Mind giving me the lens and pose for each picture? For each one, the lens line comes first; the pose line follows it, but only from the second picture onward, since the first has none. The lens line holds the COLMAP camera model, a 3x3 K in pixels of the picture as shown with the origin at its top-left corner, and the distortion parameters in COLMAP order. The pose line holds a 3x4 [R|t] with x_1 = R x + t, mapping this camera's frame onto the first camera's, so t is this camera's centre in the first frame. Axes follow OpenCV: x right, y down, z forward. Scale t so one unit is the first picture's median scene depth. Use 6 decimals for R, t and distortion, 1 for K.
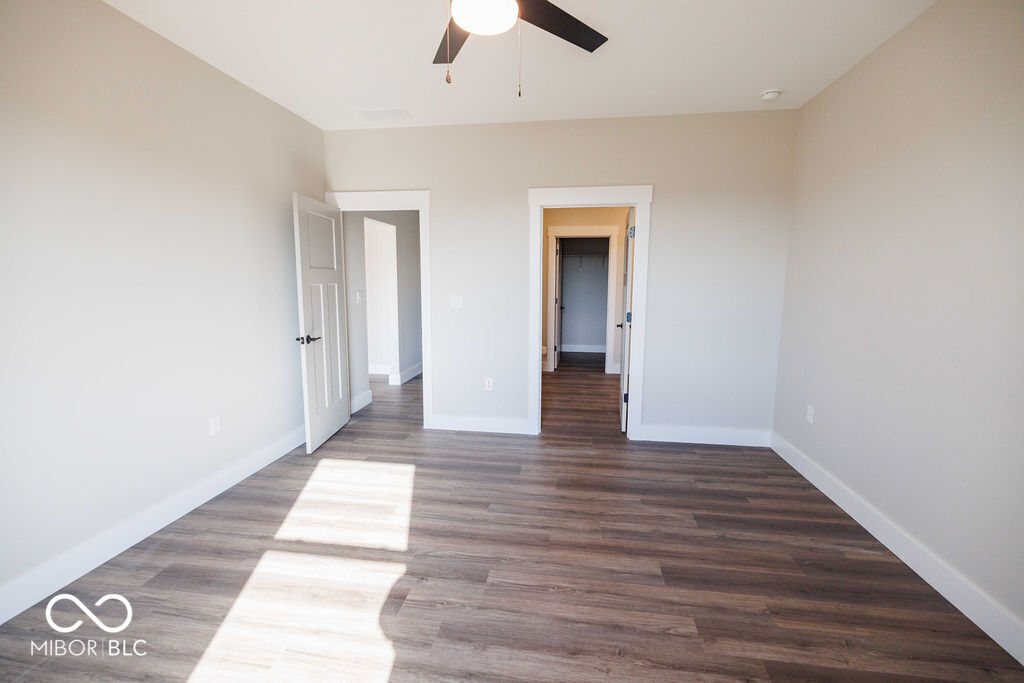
lens RADIAL K [[446.1, 0, 505.5], [0, 446.1, 343.3], [0, 0, 1]] dist [0.003518, -0.000473]
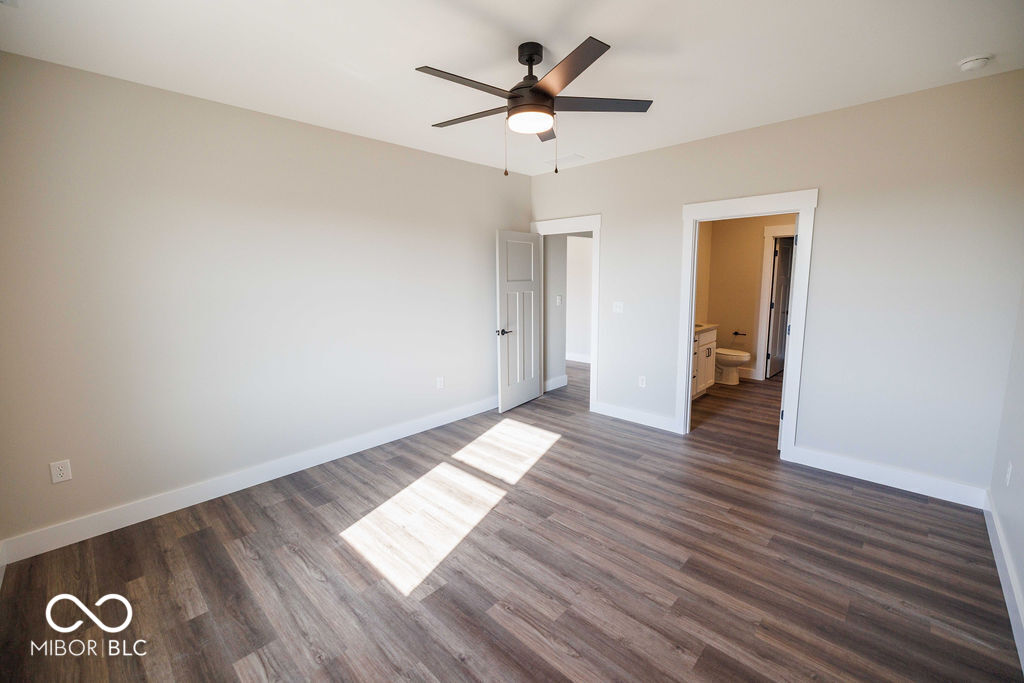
lens RADIAL K [[446.1, 0, 520.2], [0, 446.1, 342.6], [0, 0, 1]] dist [0.003518, -0.000473]
pose [[0.807313, 0.078445, -0.584887, 0.497962], [-0.068035, 0.996889, 0.039796, -0.041131], [0.586189, 0.007665, 0.810138, -0.125821]]
